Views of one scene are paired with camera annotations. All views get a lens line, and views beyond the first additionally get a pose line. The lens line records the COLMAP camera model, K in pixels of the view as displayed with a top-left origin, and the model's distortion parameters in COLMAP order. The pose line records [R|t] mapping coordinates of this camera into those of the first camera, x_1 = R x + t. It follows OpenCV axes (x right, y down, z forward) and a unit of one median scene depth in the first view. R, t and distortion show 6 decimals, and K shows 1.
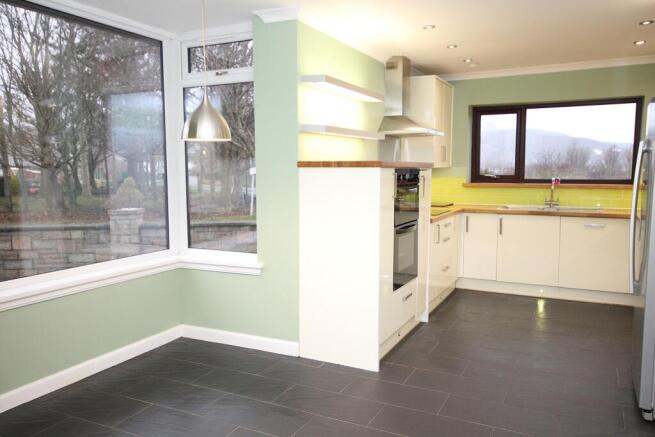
lens RADIAL K [[511.1, 0, 327.5], [0, 511.1, 218.5], [0, 0, 1]] dist [0.009279, 0.001062]
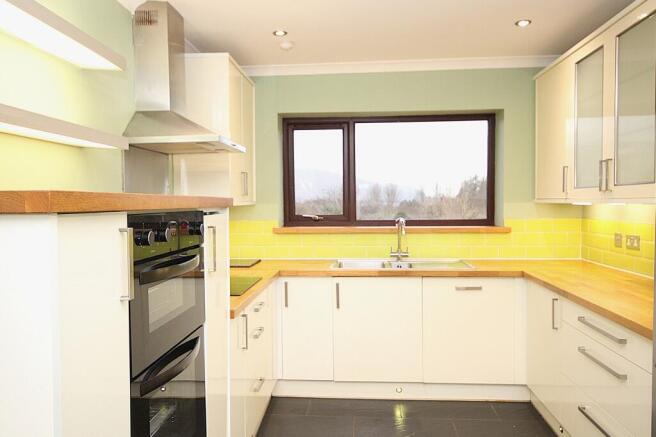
lens RADIAL K [[497.5, 0, 328.0], [0, 497.5, 218.5], [0, 0, 1]] dist [0.000220, -0.000243]
pose [[0.917845, -0.020325, 0.396419, 0.080701], [0.047432, 0.997148, -0.058696, -0.044935], [-0.394096, 0.072677, 0.916191, 0.419622]]
